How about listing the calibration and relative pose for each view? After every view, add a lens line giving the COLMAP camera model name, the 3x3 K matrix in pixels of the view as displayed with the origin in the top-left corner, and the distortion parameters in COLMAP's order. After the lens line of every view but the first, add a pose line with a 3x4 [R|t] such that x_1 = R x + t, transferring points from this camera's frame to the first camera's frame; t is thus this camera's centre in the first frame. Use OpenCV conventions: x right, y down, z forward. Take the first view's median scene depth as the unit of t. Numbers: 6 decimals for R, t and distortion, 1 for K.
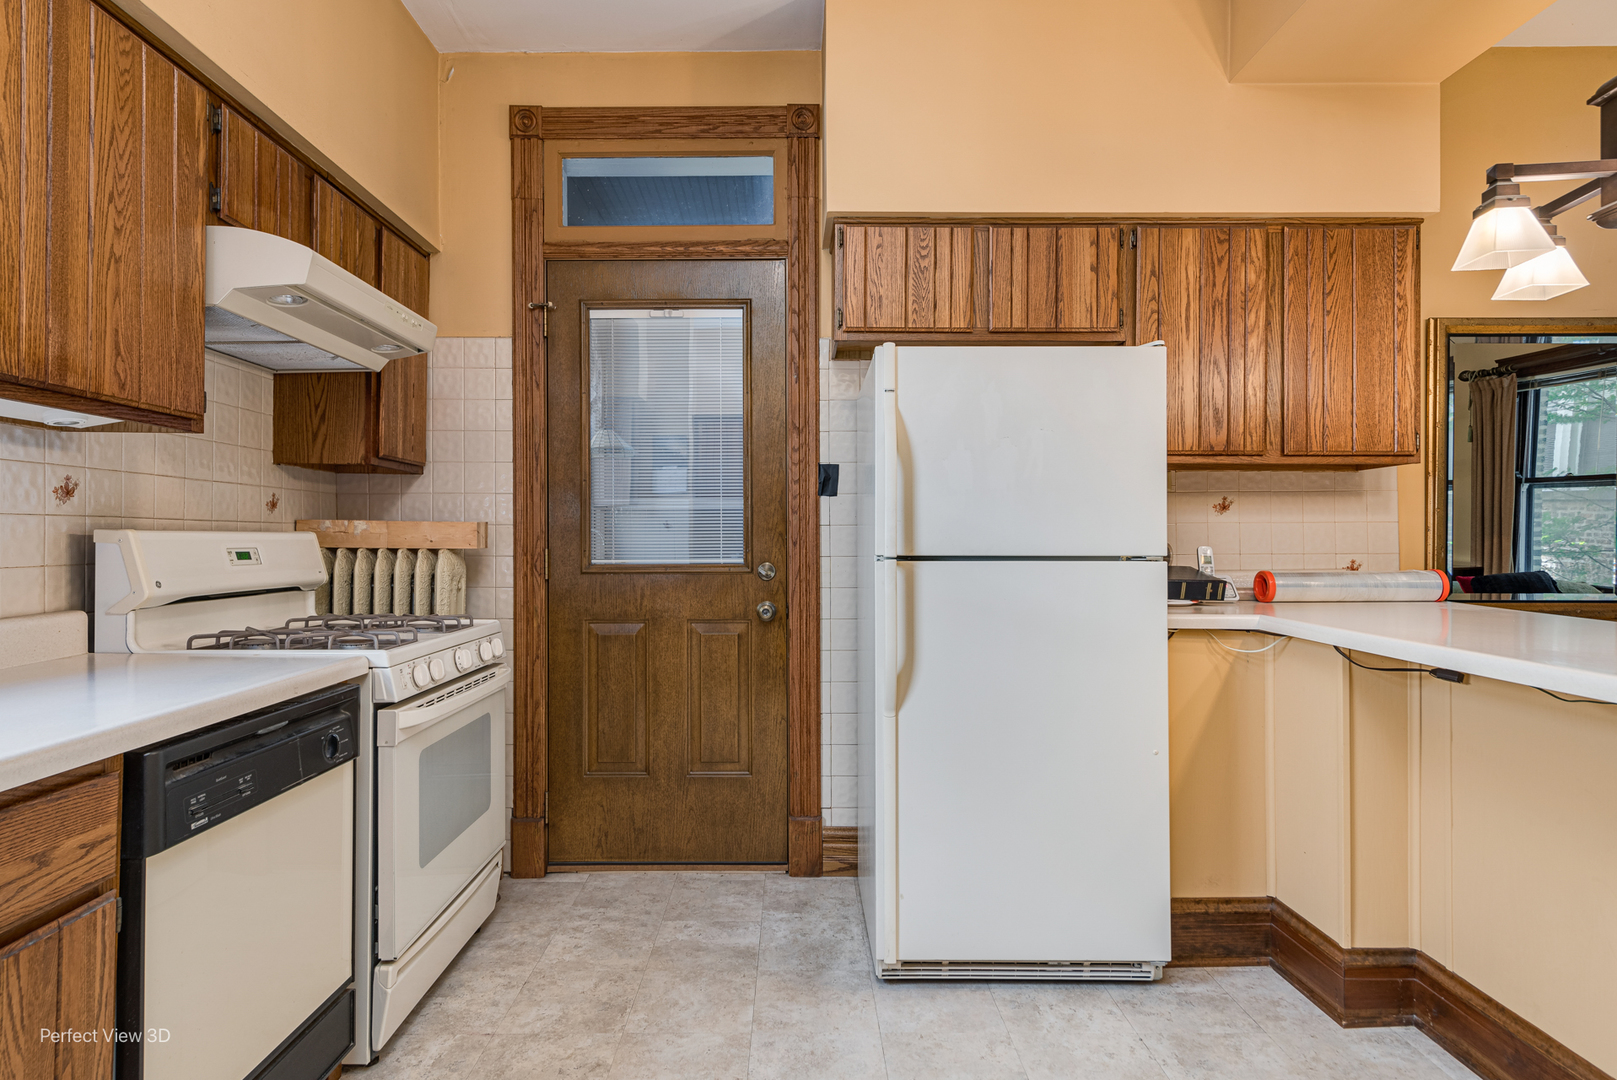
lens RADIAL K [[860.9, 0, 783.6], [0, 860.9, 540.4], [0, 0, 1]] dist [0.030881, -0.025544]
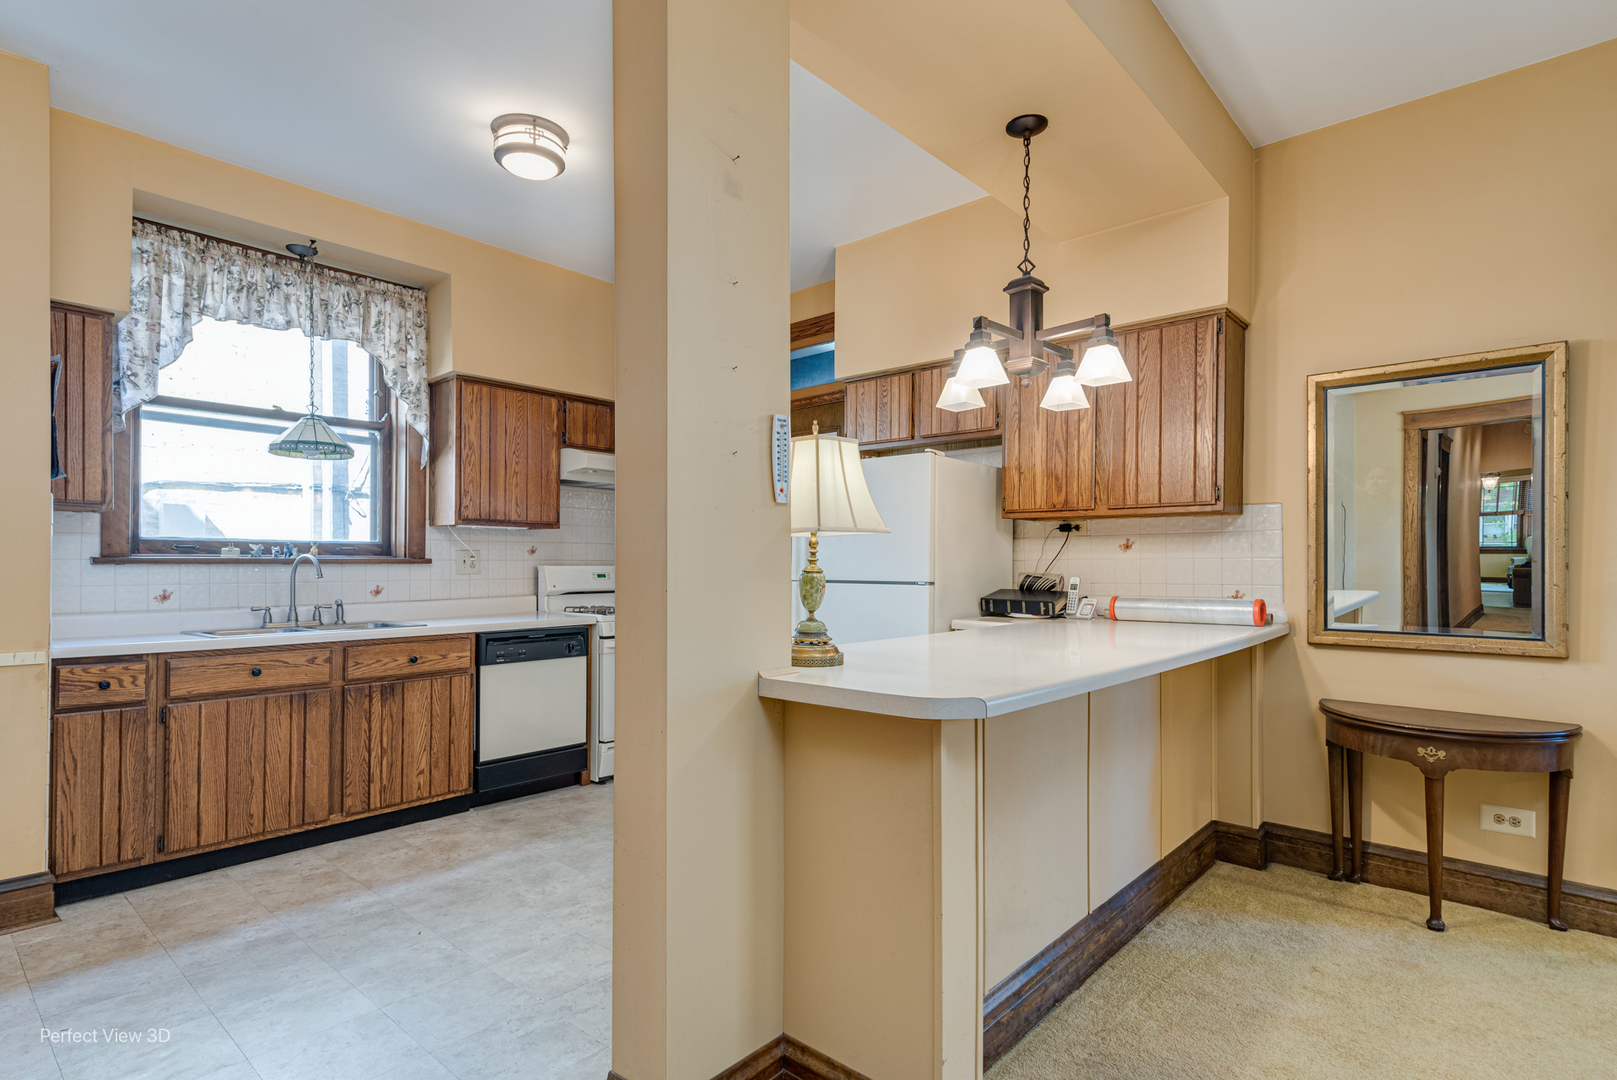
lens RADIAL K [[798.7, 0, 812.7], [0, 798.7, 567.5], [0, 0, 1]] dist [-0.002205, -0.001293]
pose [[0.753401, 0.004005, -0.657549, 1.047014], [-0.002776, 0.999992, 0.002910, -0.010916], [0.657555, -0.000367, 0.753406, -0.218004]]
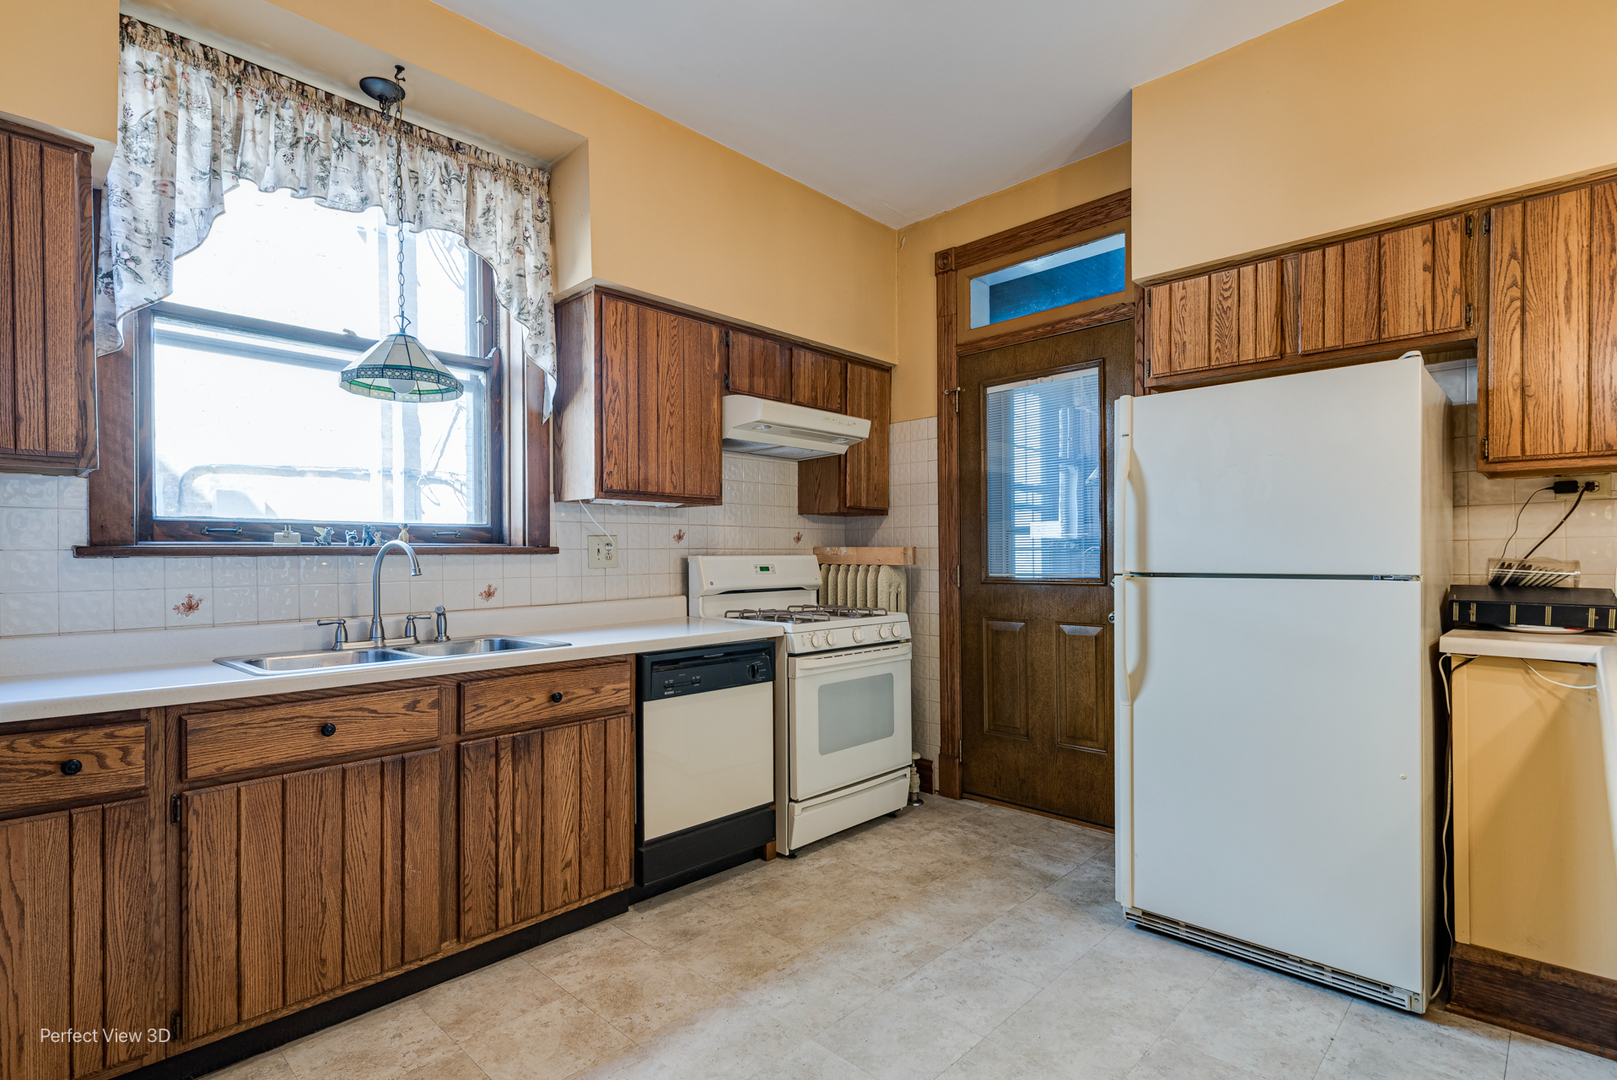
lens RADIAL K [[769.3, 0, 801.7], [0, 769.3, 567.0], [0, 0, 1]] dist [0.001771, -0.001381]
pose [[0.719669, 0.004643, -0.694302, 0.451546], [0.005934, 0.999900, 0.012838, -0.005221], [0.694292, -0.013359, 0.719569, -0.074032]]
